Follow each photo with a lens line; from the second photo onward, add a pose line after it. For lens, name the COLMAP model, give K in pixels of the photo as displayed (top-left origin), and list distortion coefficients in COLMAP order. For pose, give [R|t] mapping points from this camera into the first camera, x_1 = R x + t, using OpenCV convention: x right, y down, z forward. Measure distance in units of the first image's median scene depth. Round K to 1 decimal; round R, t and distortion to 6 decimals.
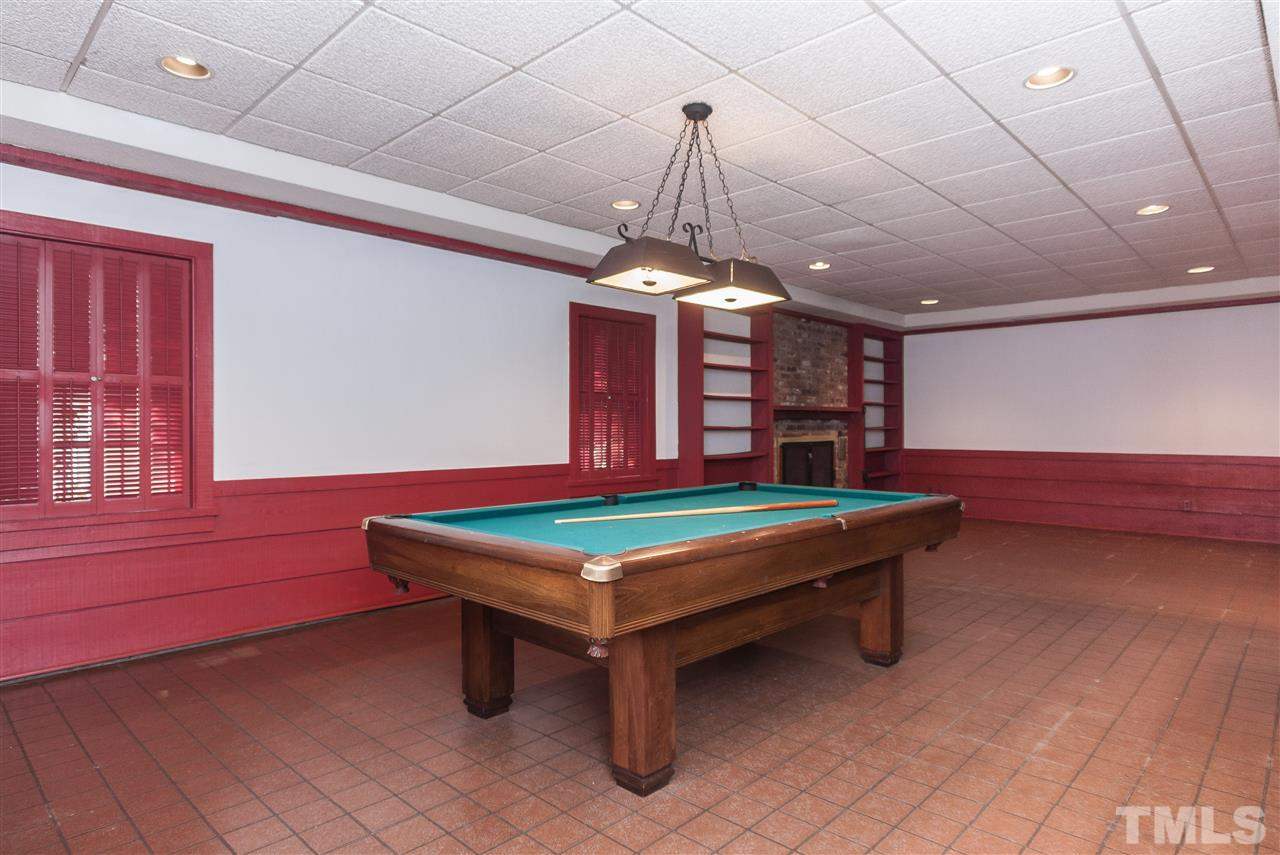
lens RADIAL K [[726.6, 0, 641.2], [0, 726.6, 428.6], [0, 0, 1]] dist [0.004362, 0.000604]
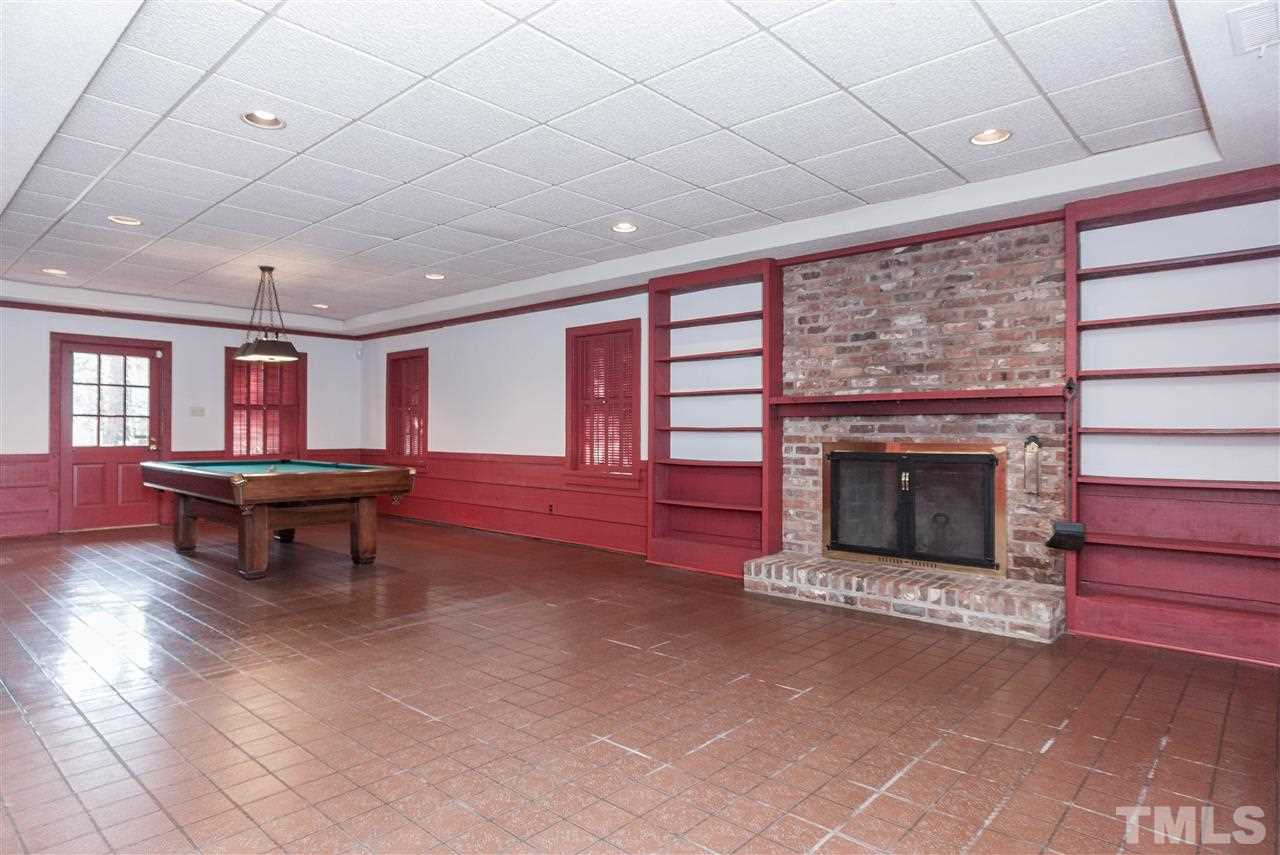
lens RADIAL K [[726.6, 0, 641.4], [0, 726.6, 425.3], [0, 0, 1]] dist [0.004362, 0.000604]
pose [[0.025157, -0.001207, -0.999683, 0.841533], [-0.001104, 0.999999, -0.001235, -0.003455], [0.999683, 0.001134, 0.025156, 0.793541]]
